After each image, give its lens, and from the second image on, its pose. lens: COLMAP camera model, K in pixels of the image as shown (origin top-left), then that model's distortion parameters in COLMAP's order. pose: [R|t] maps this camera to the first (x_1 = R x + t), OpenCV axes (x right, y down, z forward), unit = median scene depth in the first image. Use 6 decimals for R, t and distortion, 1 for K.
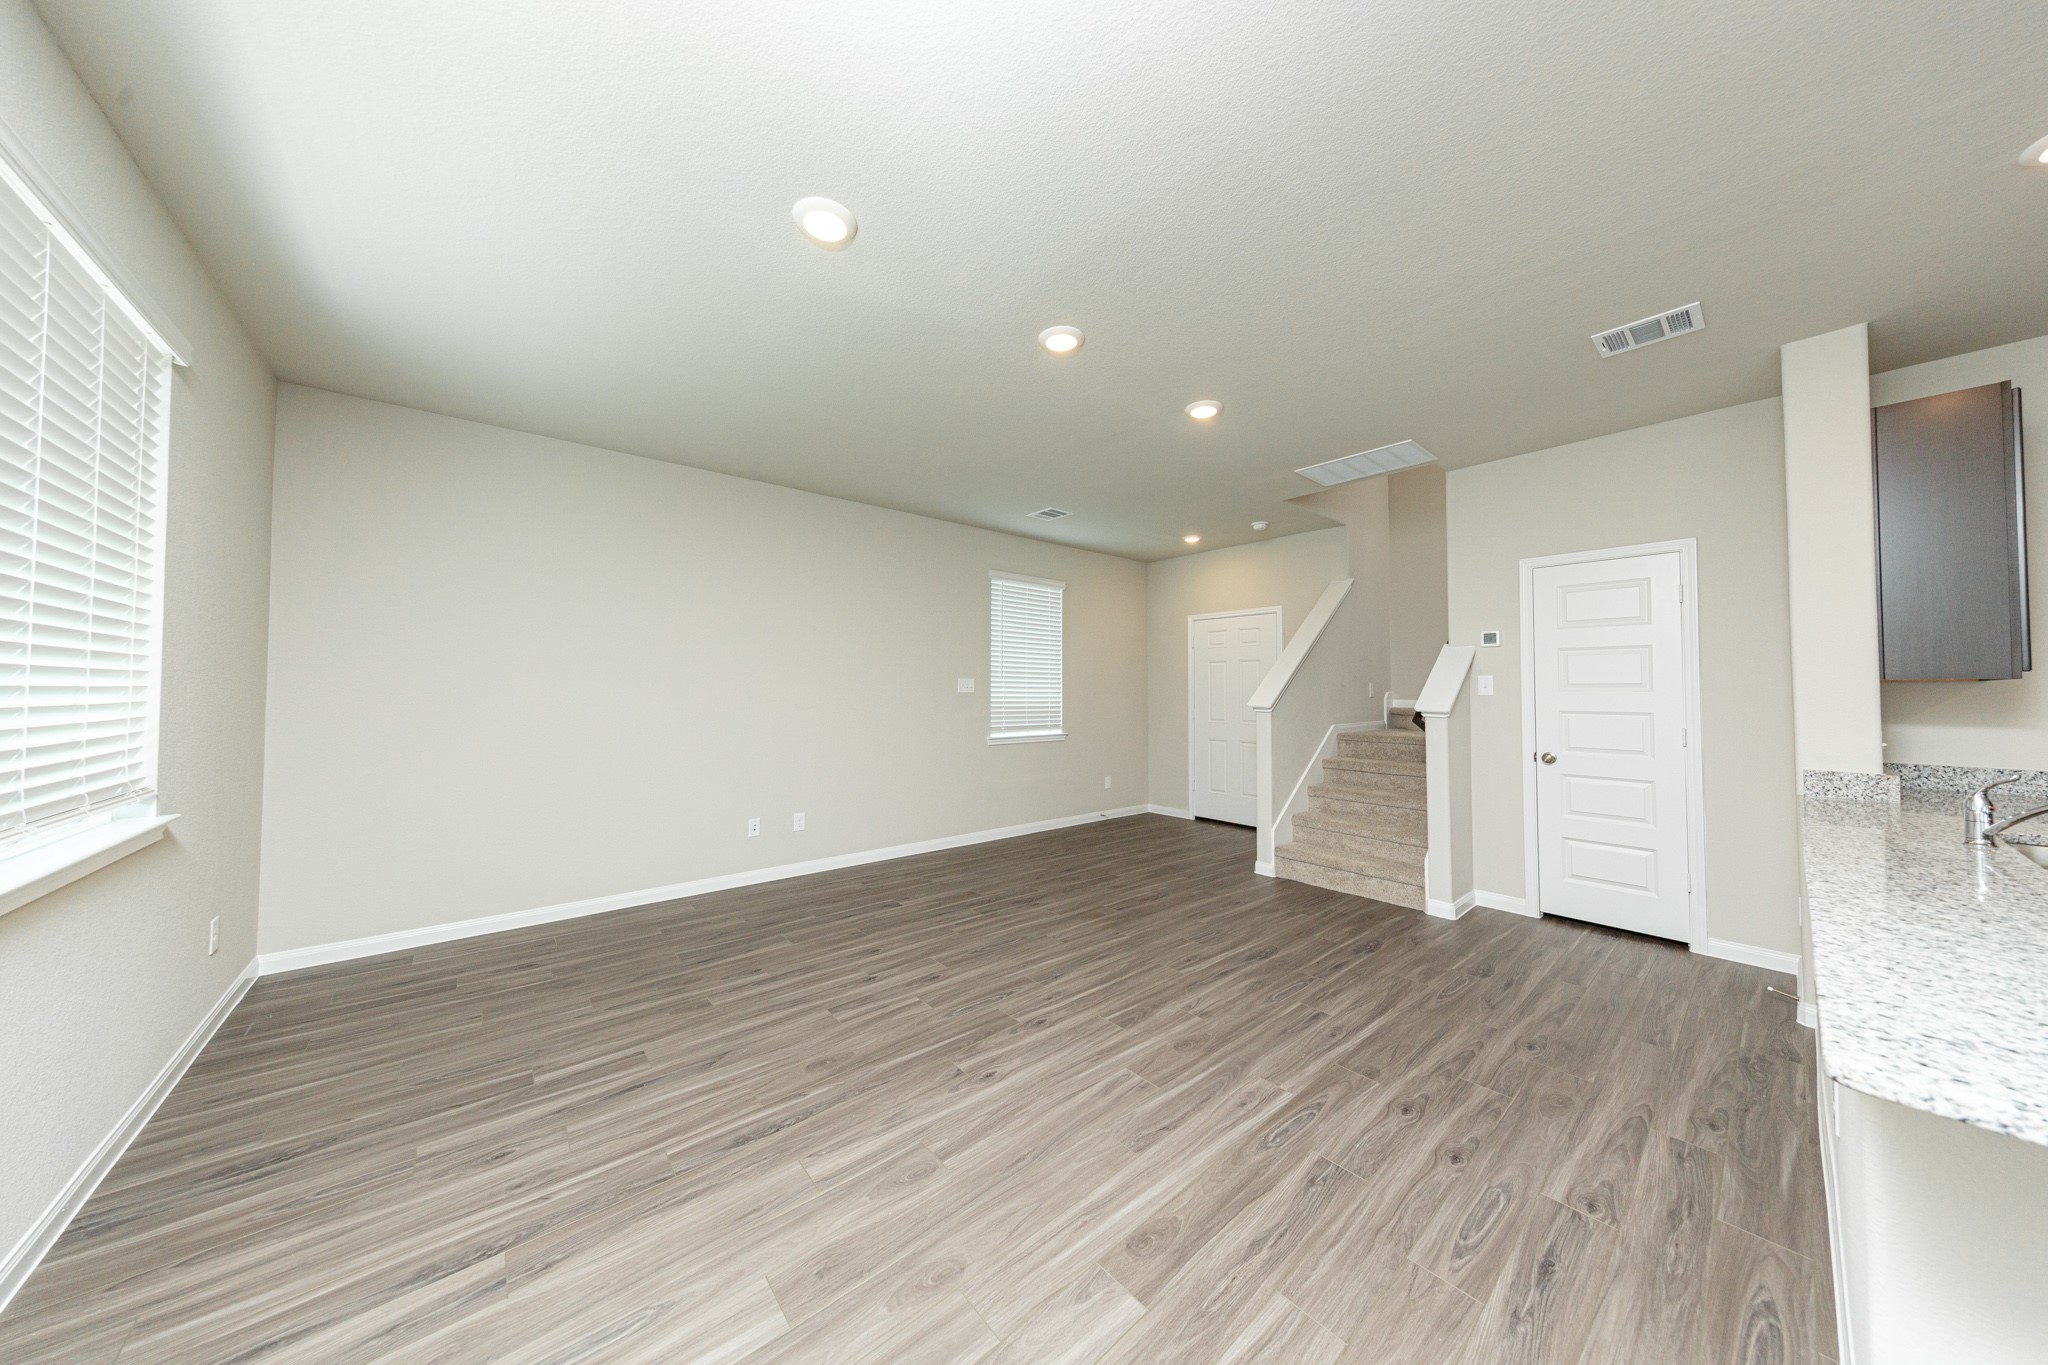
lens RADIAL K [[648.0, 0, 1027.0], [0, 648.0, 670.2], [0, 0, 1]] dist [-0.001118, -0.000095]
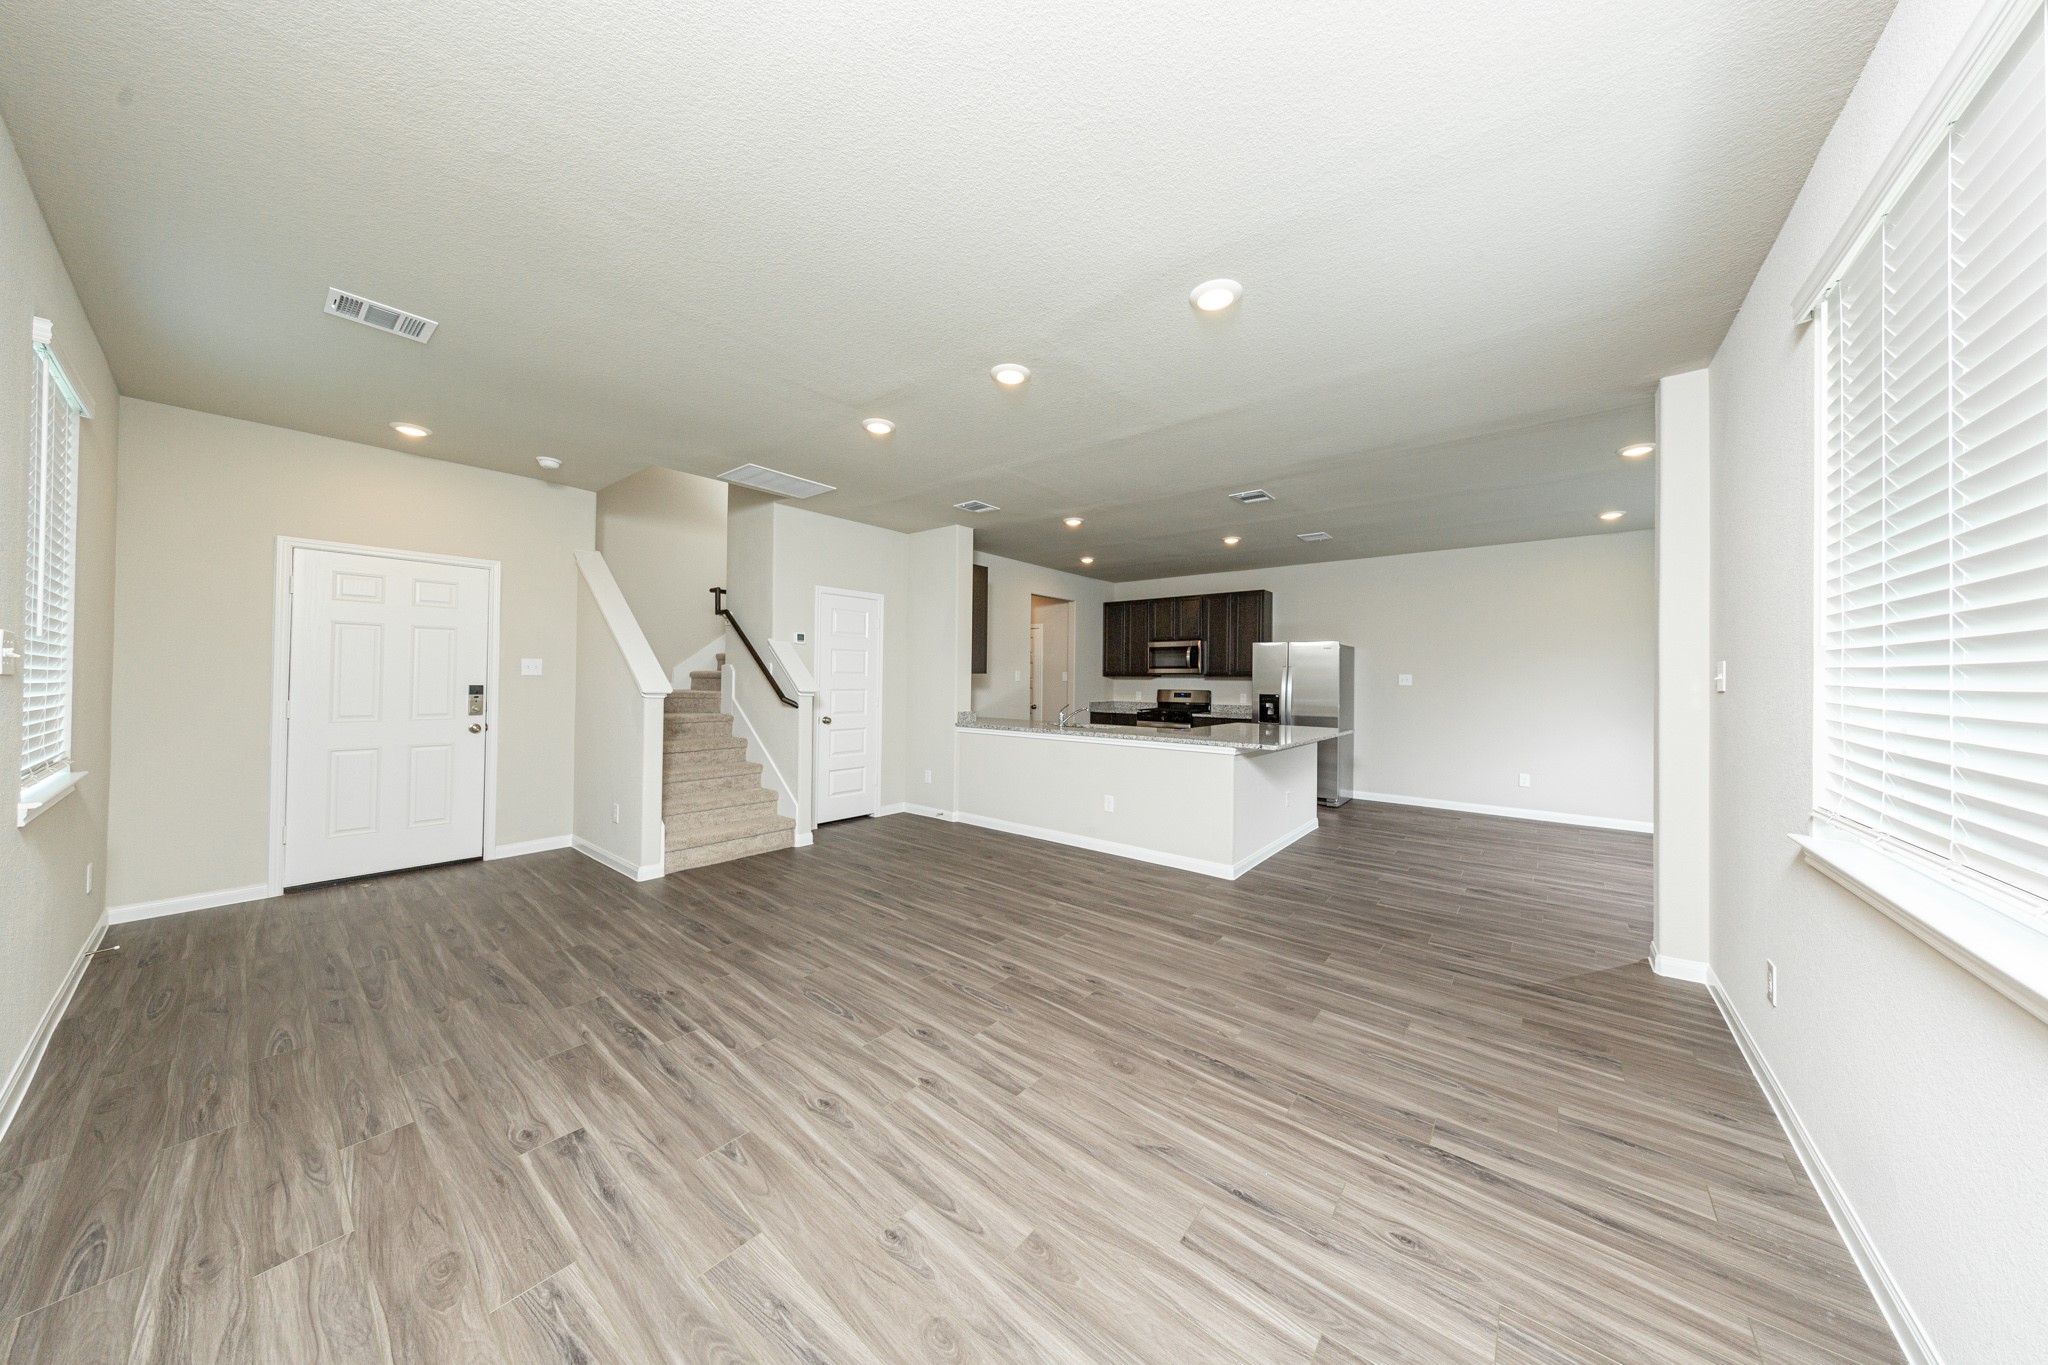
lens RADIAL K [[648.0, 0, 1027.0], [0, 648.0, 670.2], [0, 0, 1]] dist [-0.001118, -0.000095]
pose [[-0.192941, 0.005409, 0.981196, -0.900915], [-0.040927, 0.999070, -0.013556, 0.023593], [-0.980357, -0.042772, -0.192540, 0.975657]]
